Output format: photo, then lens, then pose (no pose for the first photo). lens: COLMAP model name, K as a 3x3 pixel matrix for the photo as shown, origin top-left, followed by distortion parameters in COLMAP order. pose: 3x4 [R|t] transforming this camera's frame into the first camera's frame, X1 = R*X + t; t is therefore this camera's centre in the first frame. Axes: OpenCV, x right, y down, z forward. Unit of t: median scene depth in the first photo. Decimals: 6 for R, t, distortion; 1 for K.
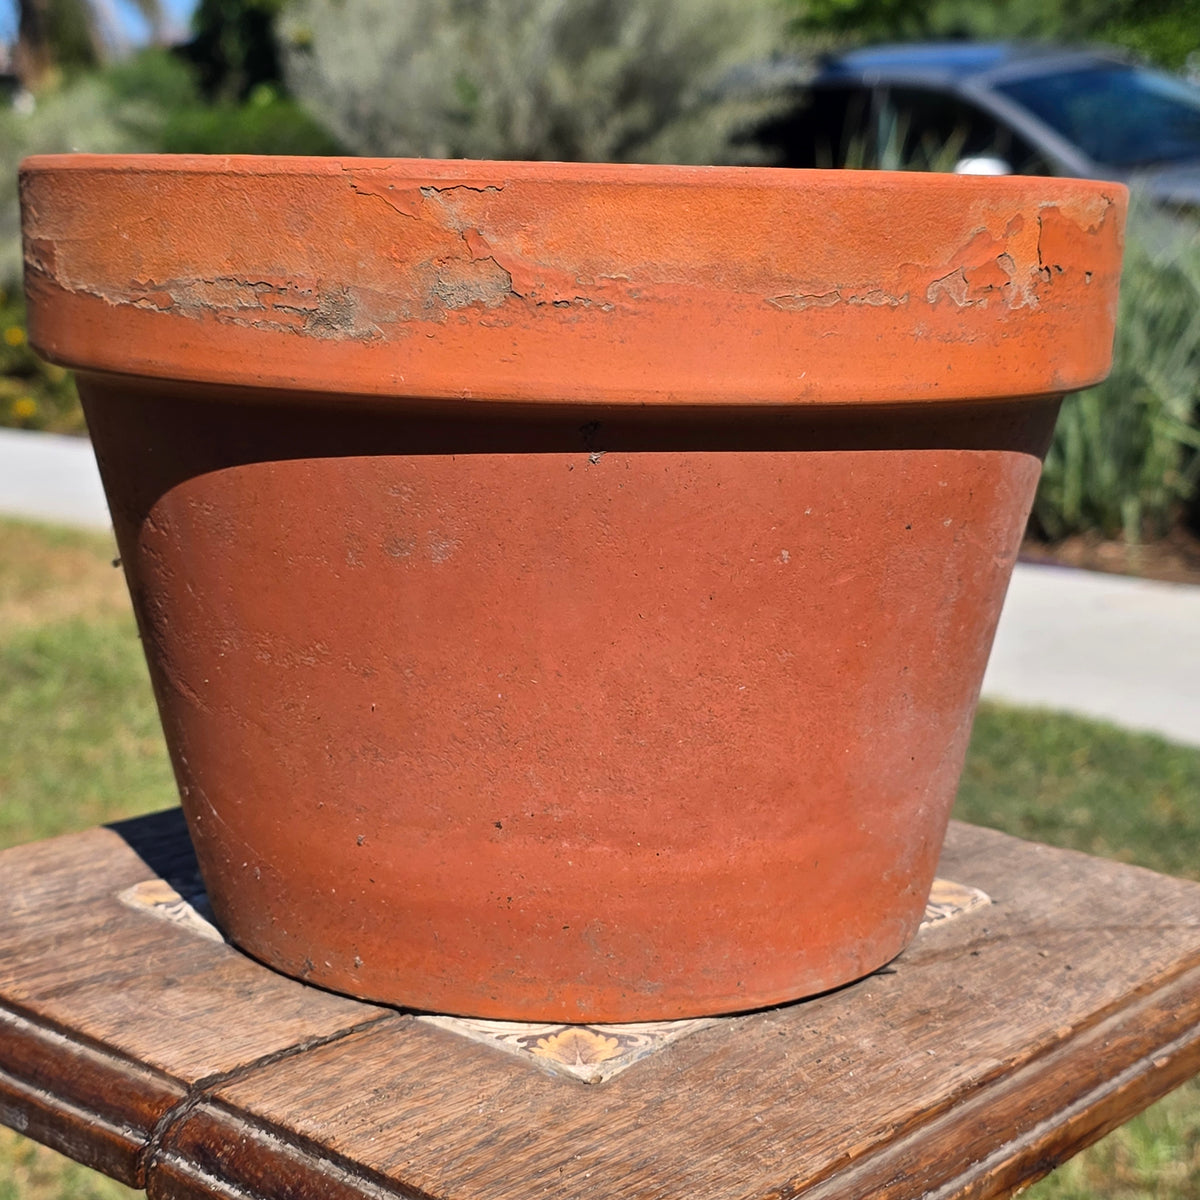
lens RADIAL K [[2114.0, 0, 600.0], [0, 2114.0, 600.0], [0, 0, 1]] dist [0.046765, -0.205319]
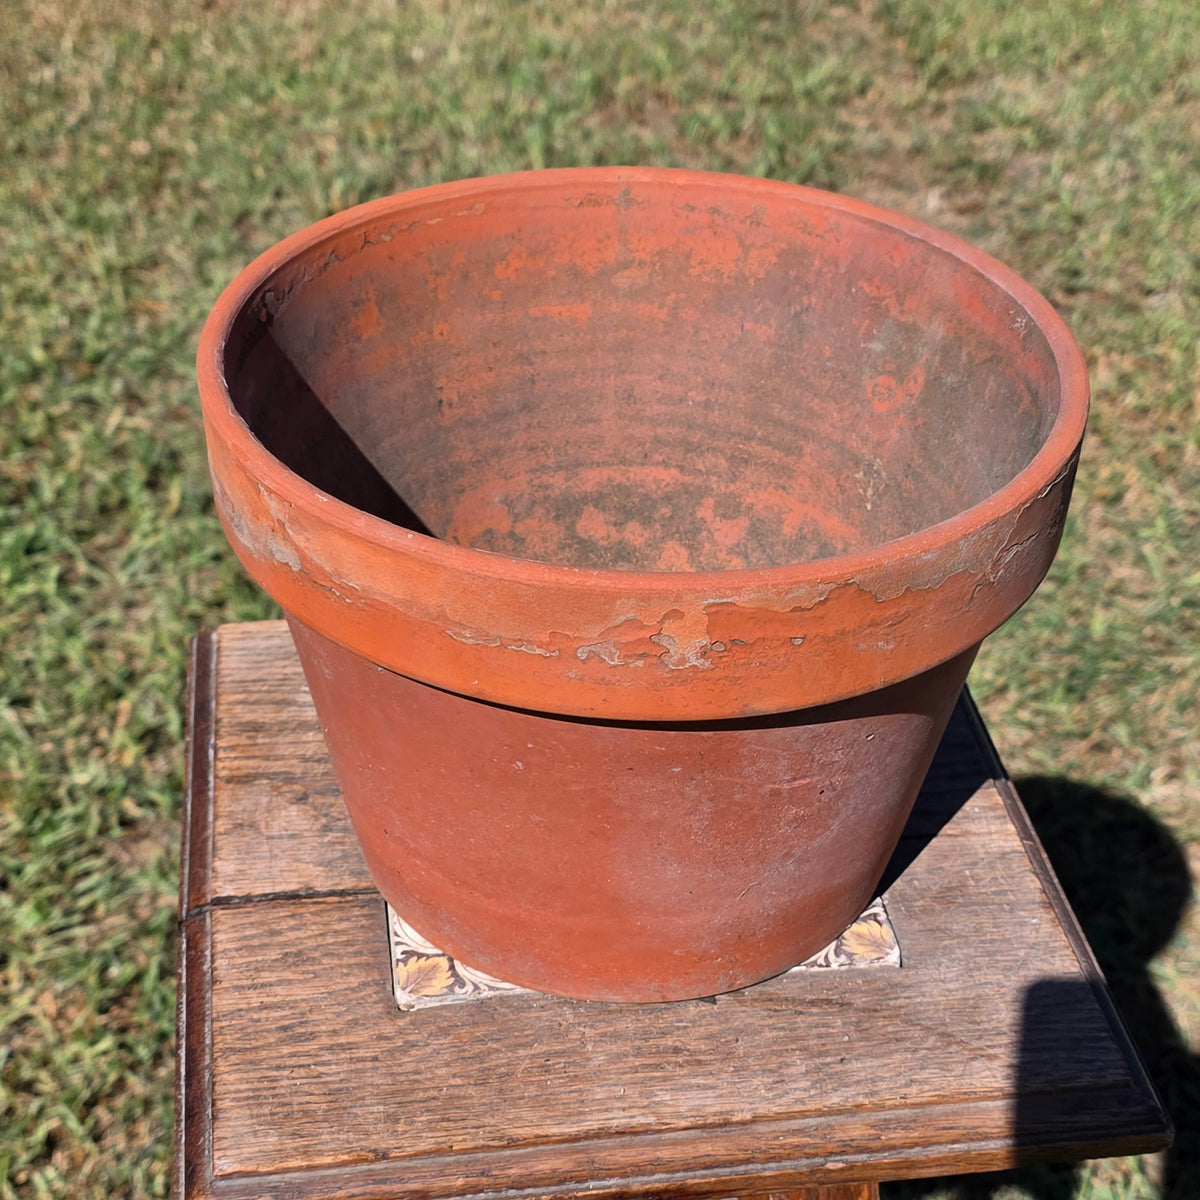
lens RADIAL K [[2114.0, 0, 600.0], [0, 2114.0, 600.0], [0, 0, 1]] dist [0.046765, -0.205319]
pose [[0.756652, 0.363741, -0.543296, 0.806618], [-0.124790, 0.896027, 0.426103, -0.684405], [0.641799, -0.254614, 0.723371, 0.071752]]
